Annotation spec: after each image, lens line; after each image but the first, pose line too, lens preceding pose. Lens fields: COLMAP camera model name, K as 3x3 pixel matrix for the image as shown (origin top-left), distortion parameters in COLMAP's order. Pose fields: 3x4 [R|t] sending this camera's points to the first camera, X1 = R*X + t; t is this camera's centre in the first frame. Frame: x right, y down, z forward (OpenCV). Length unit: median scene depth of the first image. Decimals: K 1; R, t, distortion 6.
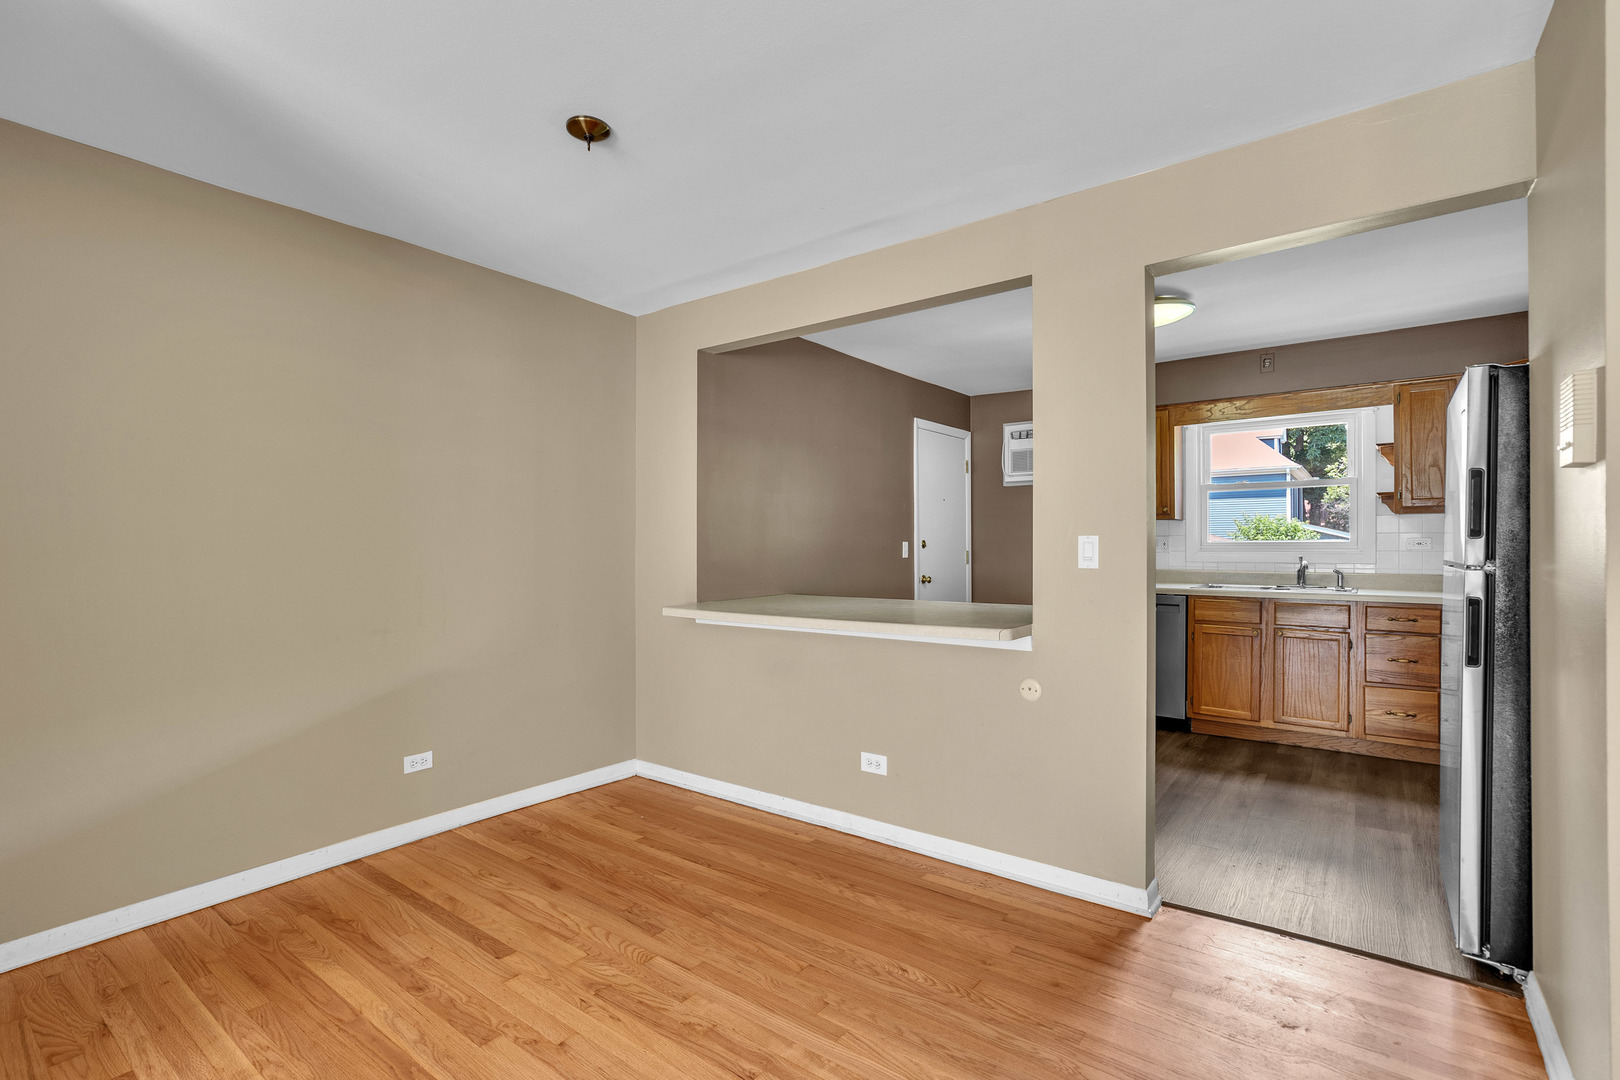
lens RADIAL K [[748.5, 0, 800.8], [0, 748.5, 545.3], [0, 0, 1]] dist [0.001358, 0.000111]
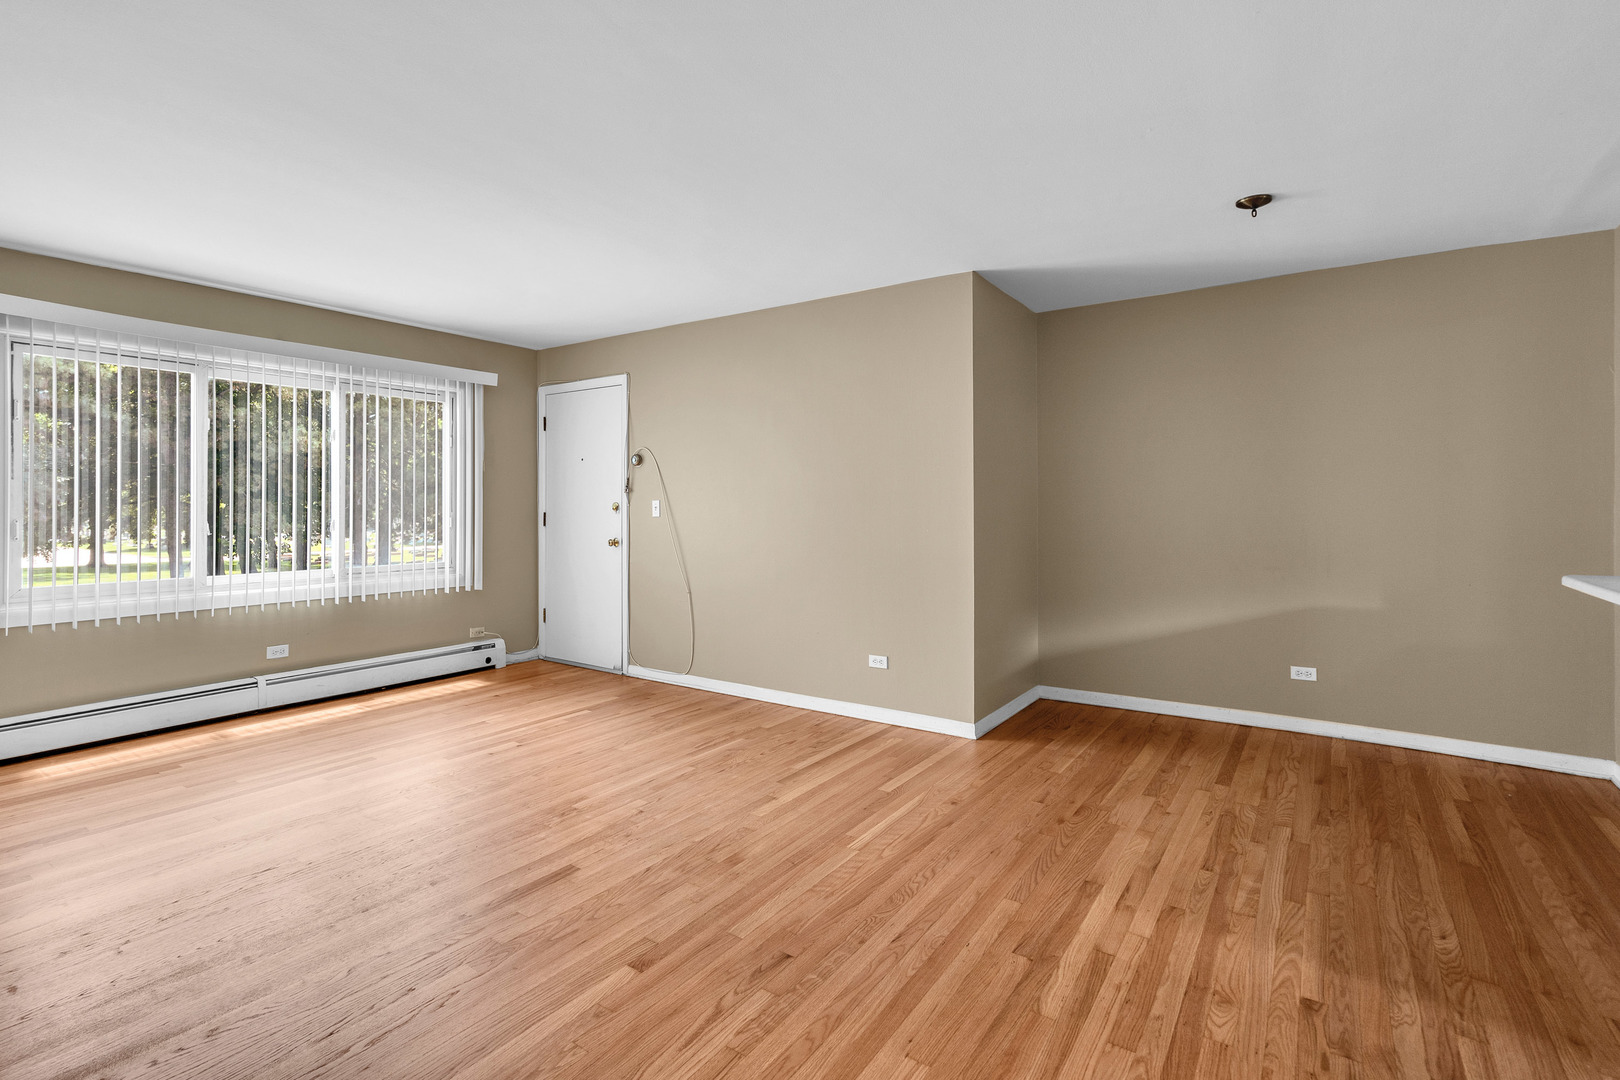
lens RADIAL K [[748.5, 0, 805.8], [0, 748.5, 524.4], [0, 0, 1]] dist [0.001358, 0.000111]
pose [[0.057405, 0.028171, -0.997953, 1.074450], [0.001496, 0.999598, 0.028304, -0.007171], [0.998350, -0.003118, 0.057340, 0.105950]]
